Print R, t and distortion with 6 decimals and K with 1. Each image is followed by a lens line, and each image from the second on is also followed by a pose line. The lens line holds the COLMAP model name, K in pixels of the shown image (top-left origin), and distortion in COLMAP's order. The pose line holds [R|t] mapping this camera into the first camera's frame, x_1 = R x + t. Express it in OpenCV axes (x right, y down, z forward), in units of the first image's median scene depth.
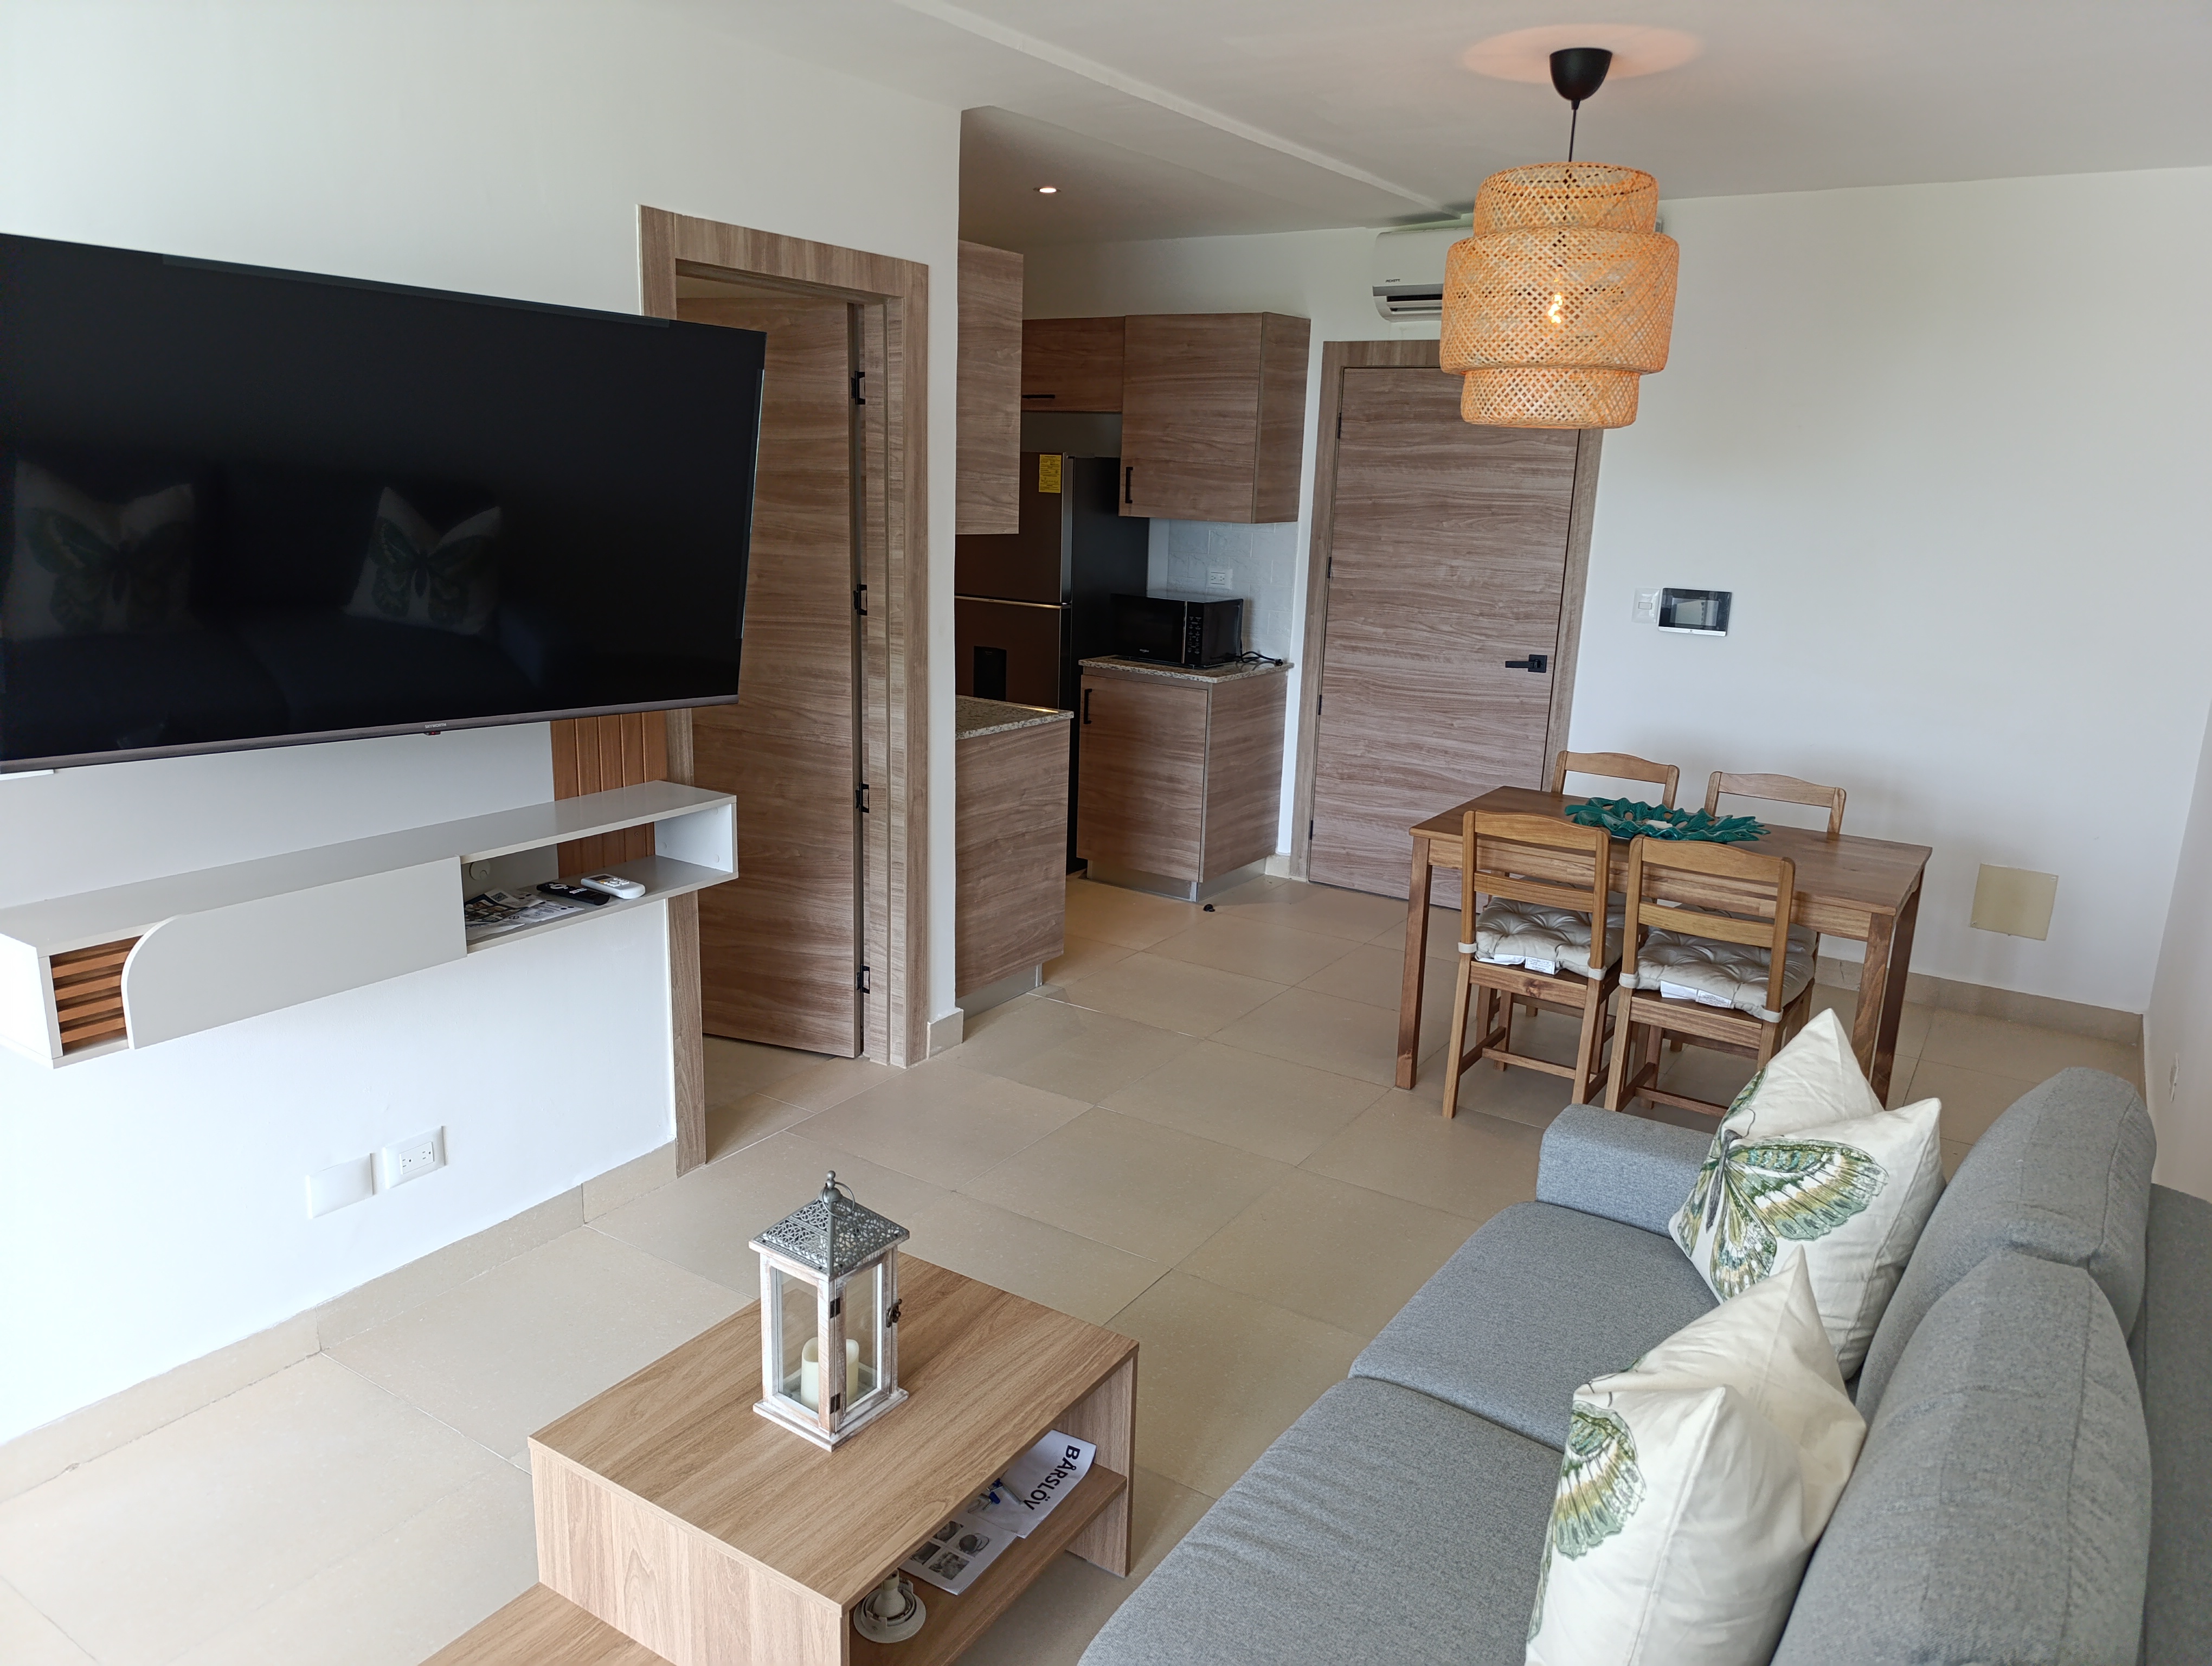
lens RADIAL K [[1508.9, 0, 1106.0], [0, 1508.9, 833.0], [0, 0, 1]] dist [0.098478, -0.102977]
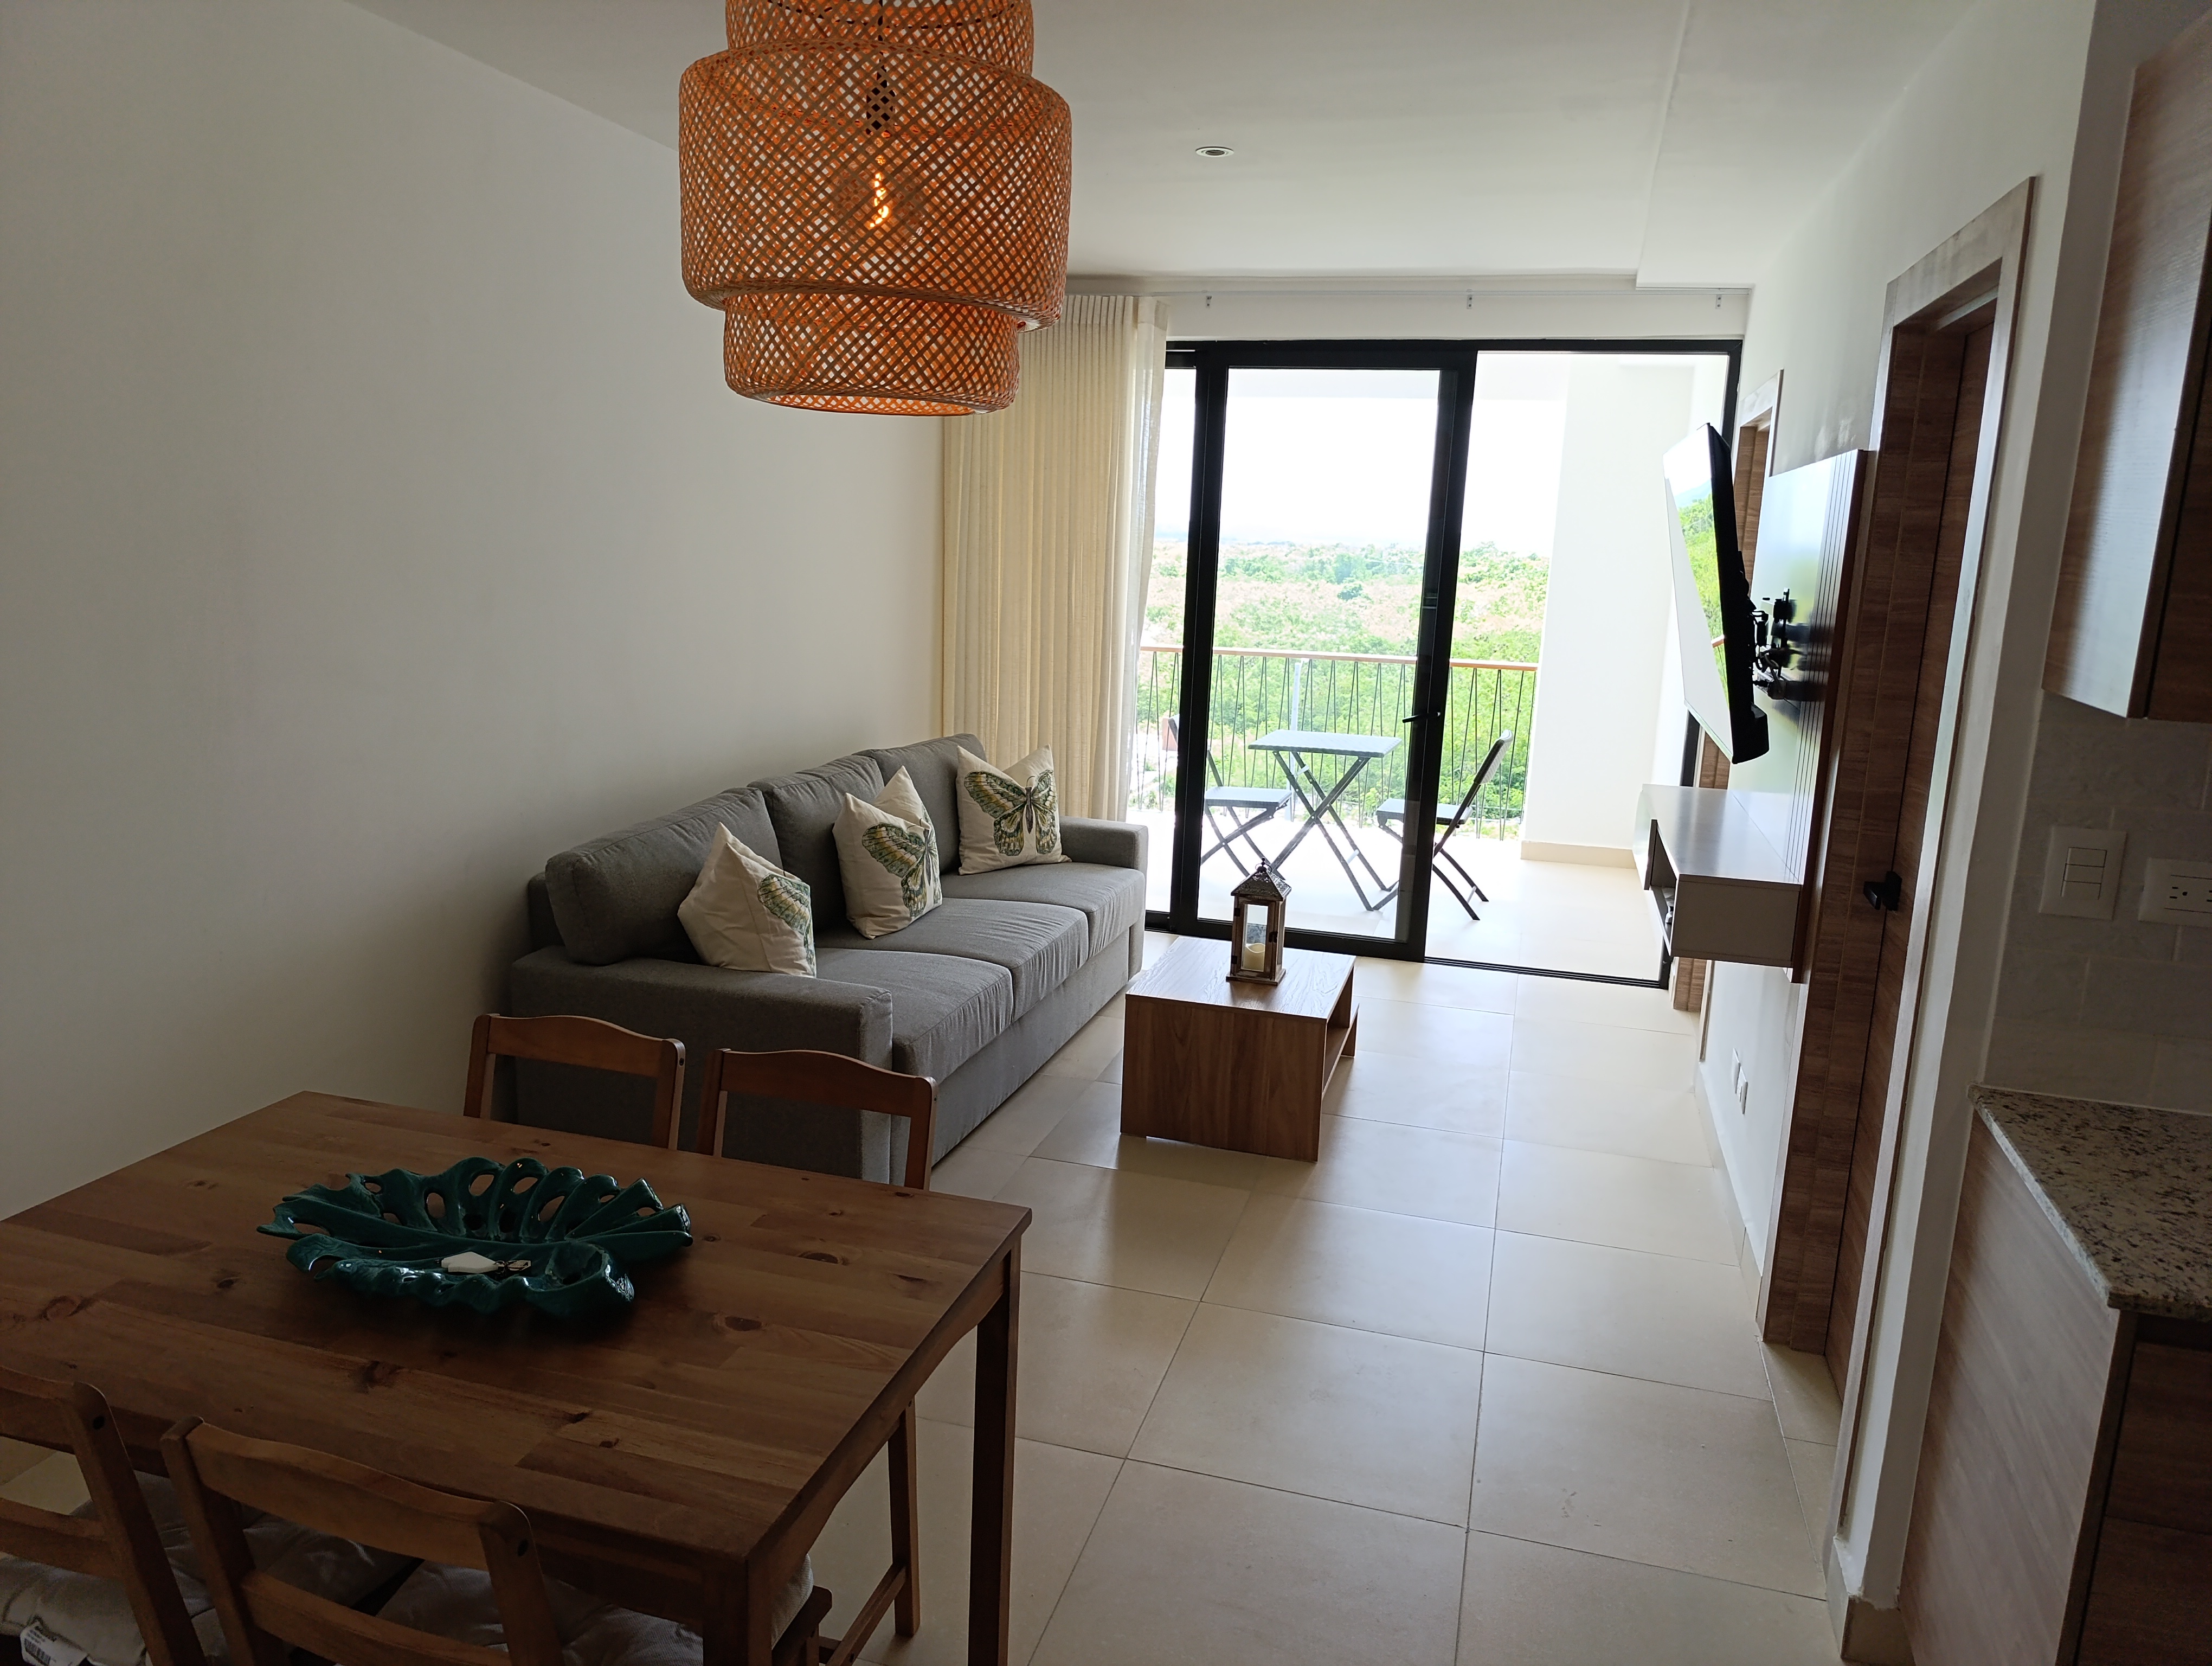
lens RADIAL K [[1529.0, 0, 1110.5], [0, 1529.0, 817.9], [0, 0, 1]] dist [0.075174, -0.104329]
pose [[-0.952936, -0.010491, -0.302991, 0.299824], [-0.134659, 0.910055, 0.392005, -0.290516], [0.271626, 0.414356, -0.868636, 1.266284]]
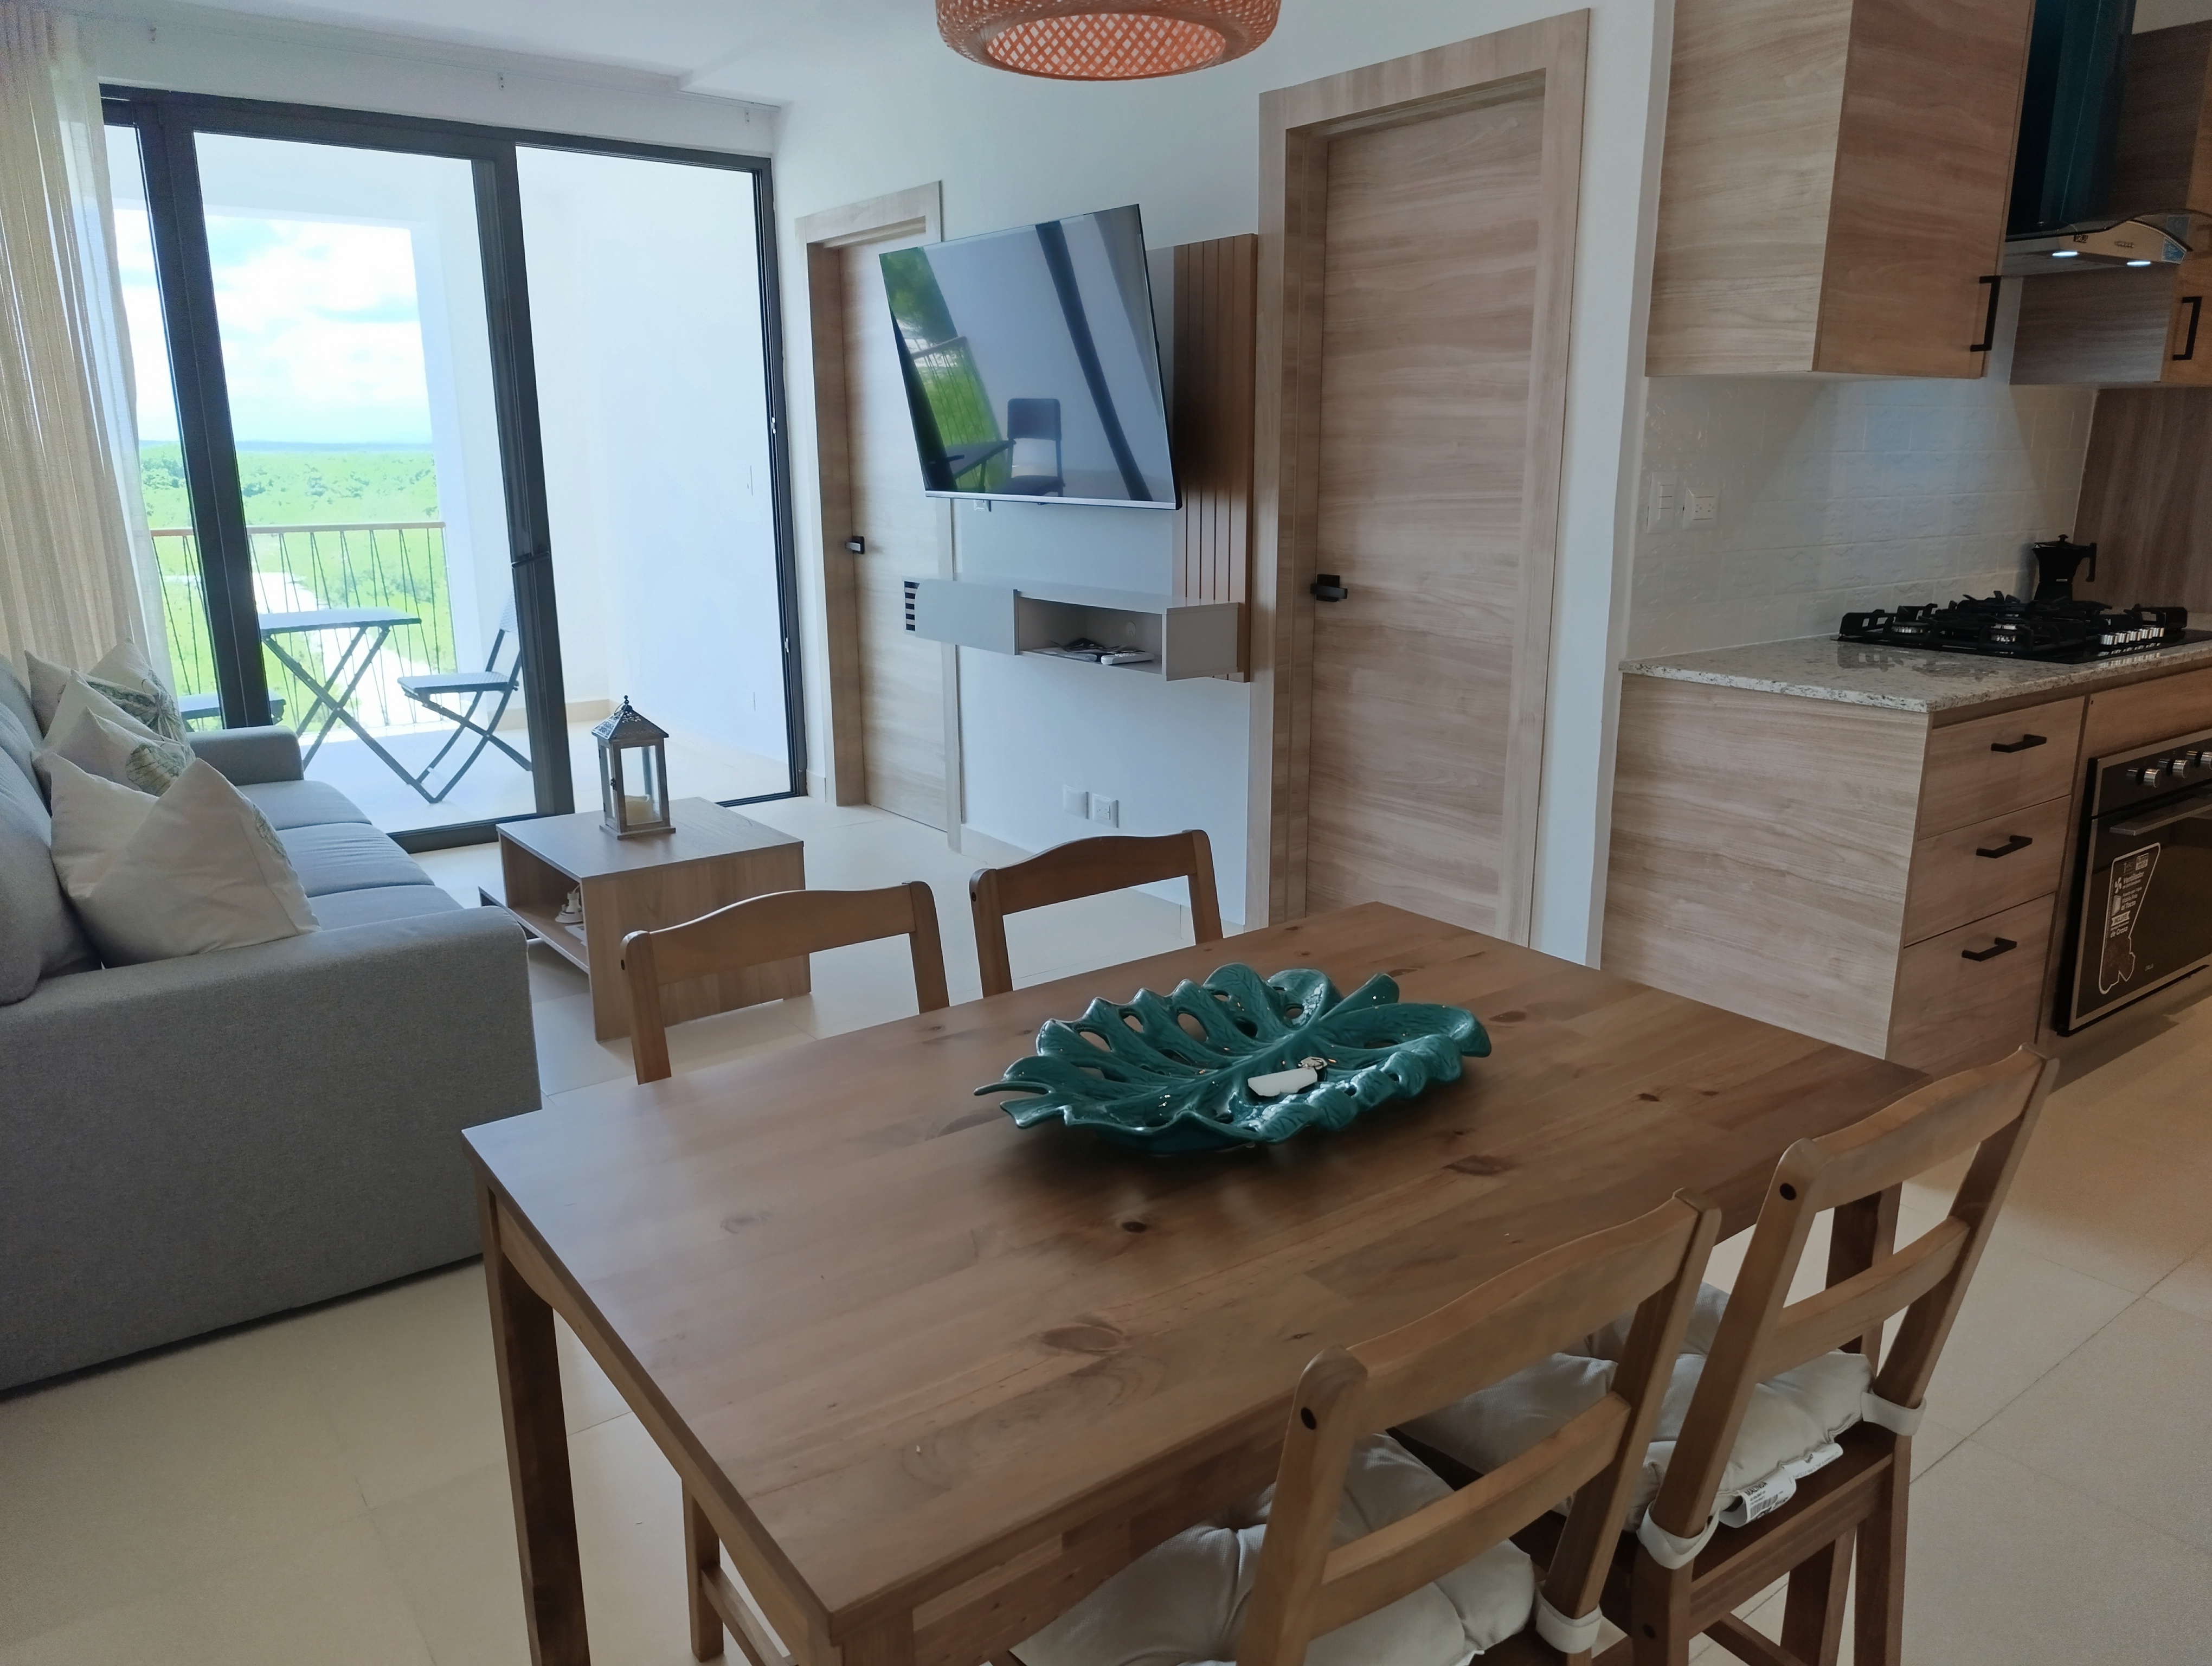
lens RADIAL K [[1532.5, 0, 1125.3], [0, 1532.5, 834.0], [0, 0, 1]] dist [0.026343, -0.033884]
pose [[-0.333547, 0.201122, -0.921030, 0.630032], [-0.229429, 0.930287, 0.286231, -0.136832], [0.914390, 0.306782, -0.264151, 0.956649]]
